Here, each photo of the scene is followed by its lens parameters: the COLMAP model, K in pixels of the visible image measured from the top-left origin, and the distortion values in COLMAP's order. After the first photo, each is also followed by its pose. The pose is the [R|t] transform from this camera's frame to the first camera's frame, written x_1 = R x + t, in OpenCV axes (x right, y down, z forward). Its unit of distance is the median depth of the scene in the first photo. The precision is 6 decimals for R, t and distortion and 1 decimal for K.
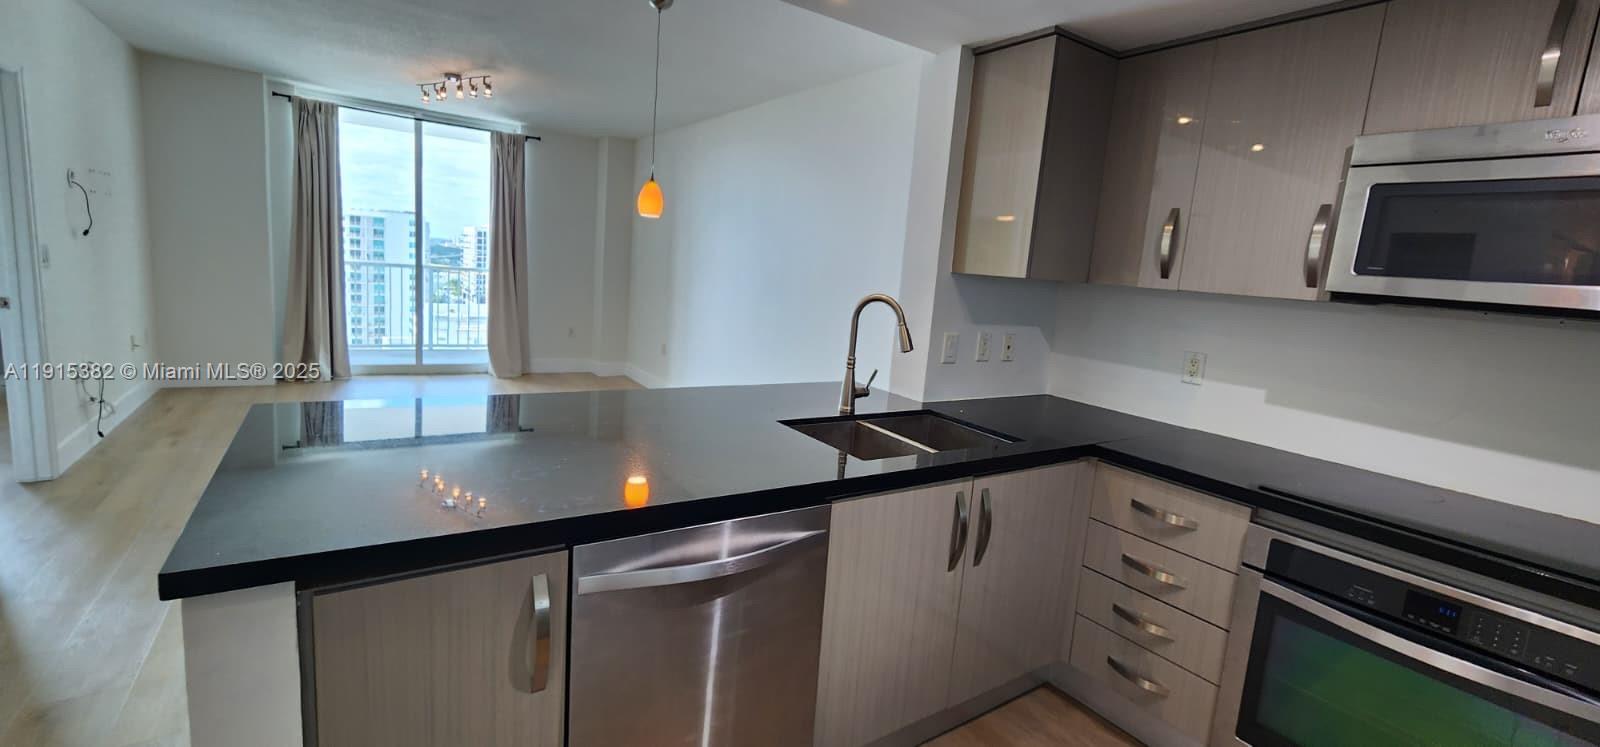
lens RADIAL K [[662.2, 0, 811.2], [0, 662.2, 364.2], [0, 0, 1]] dist [-0.002436, -0.000339]
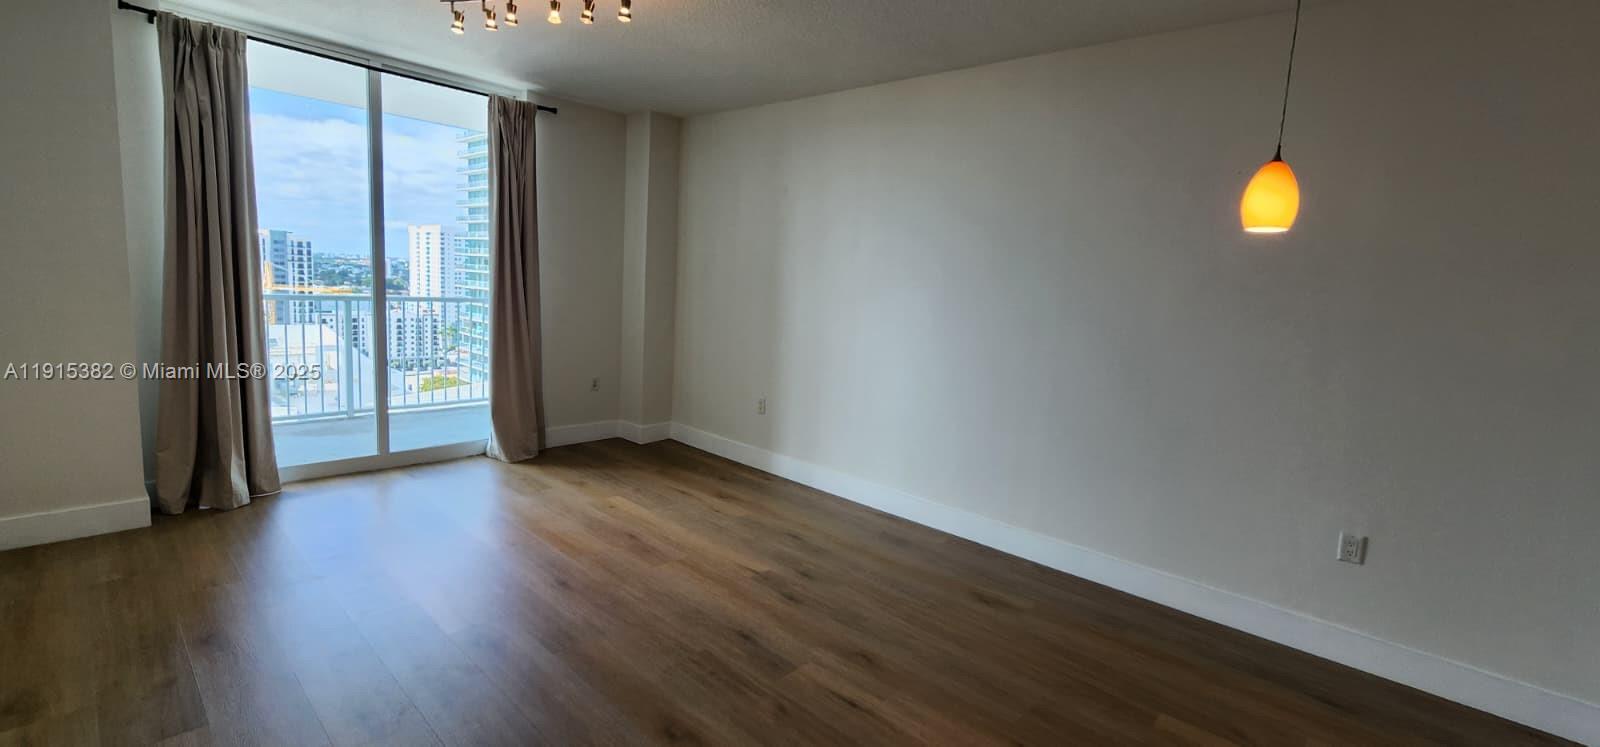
lens RADIAL K [[662.2, 0, 811.2], [0, 662.2, 364.2], [0, 0, 1]] dist [-0.002436, -0.000339]
pose [[0.970602, -0.054044, 0.234544, -0.388745], [0.054785, 0.998493, 0.003359, -0.077042], [-0.234372, 0.009589, 0.972100, 0.321889]]
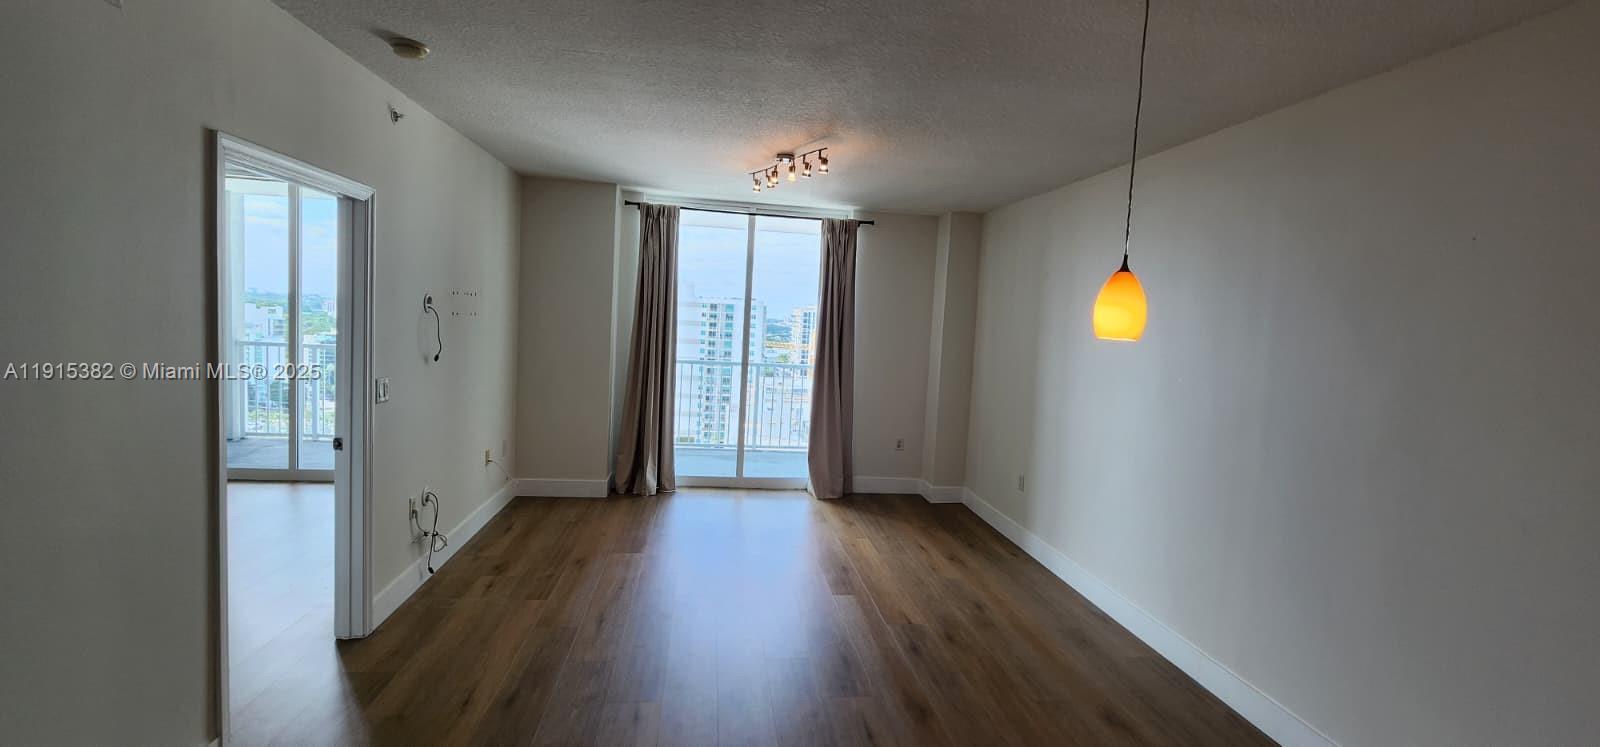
lens RADIAL K [[662.2, 0, 811.2], [0, 662.2, 364.2], [0, 0, 1]] dist [-0.002436, -0.000339]
pose [[0.900463, -0.002010, -0.434928, -0.126757], [-0.045735, 0.994008, -0.099280, -0.079395], [0.432522, 0.109290, 0.894975, 0.249316]]
